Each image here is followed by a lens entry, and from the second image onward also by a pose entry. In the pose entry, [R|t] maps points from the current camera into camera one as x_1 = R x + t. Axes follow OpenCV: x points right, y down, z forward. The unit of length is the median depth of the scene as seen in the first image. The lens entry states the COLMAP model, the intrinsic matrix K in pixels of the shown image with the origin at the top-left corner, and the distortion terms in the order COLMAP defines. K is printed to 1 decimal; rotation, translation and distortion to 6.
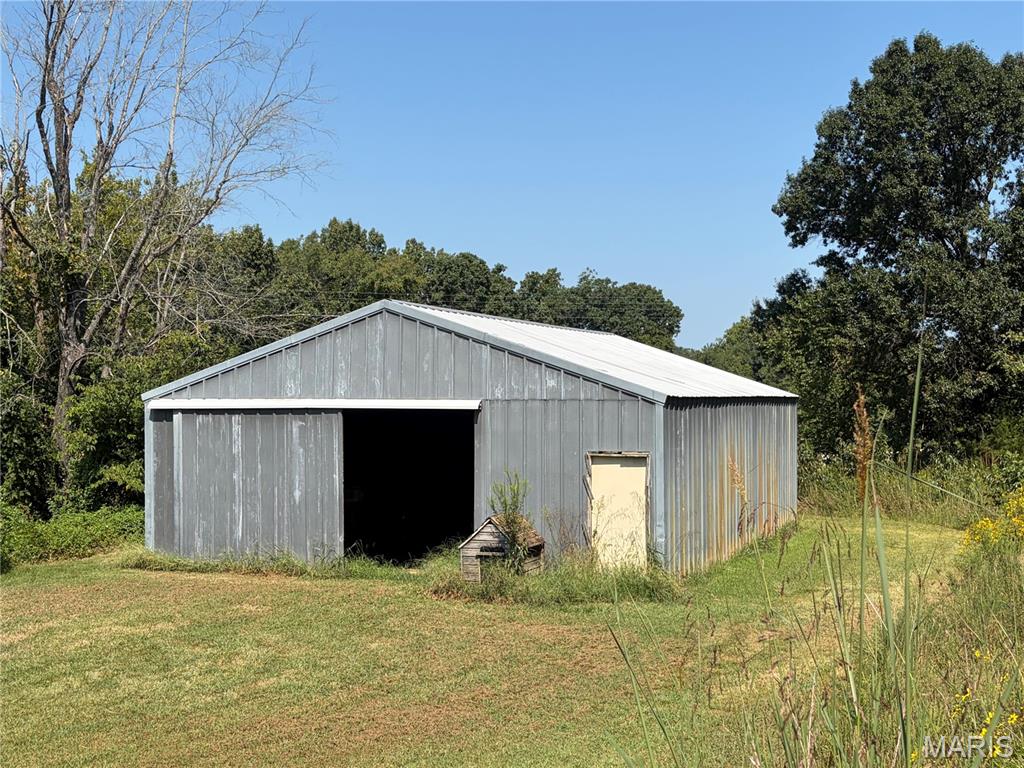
lens RADIAL K [[1282.5, 0, 512.0], [0, 1282.5, 384.0], [0, 0, 1]] dist [0.039694, -0.014048]
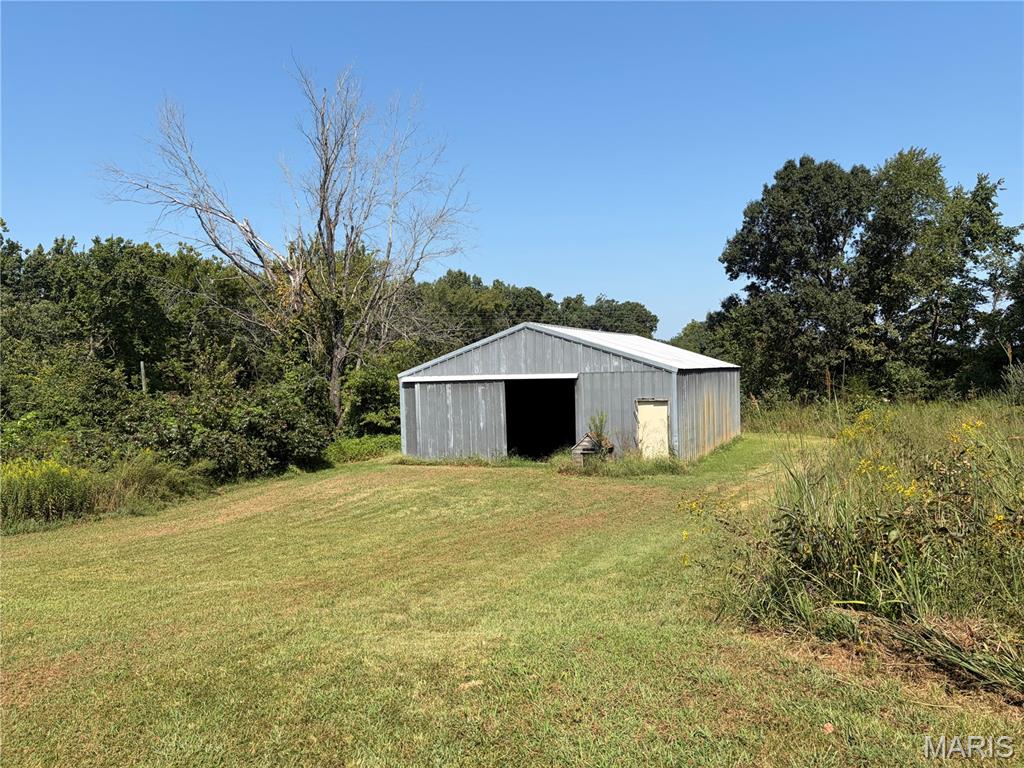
lens RADIAL K [[775.5, 0, 511.8], [0, 775.5, 401.1], [0, 0, 1]] dist [0.003213, -0.002421]
pose [[0.998568, -0.022855, -0.048370, -0.045442], [0.025146, 0.998564, 0.047312, -0.001995], [0.047220, -0.048461, 0.997708, -0.107581]]
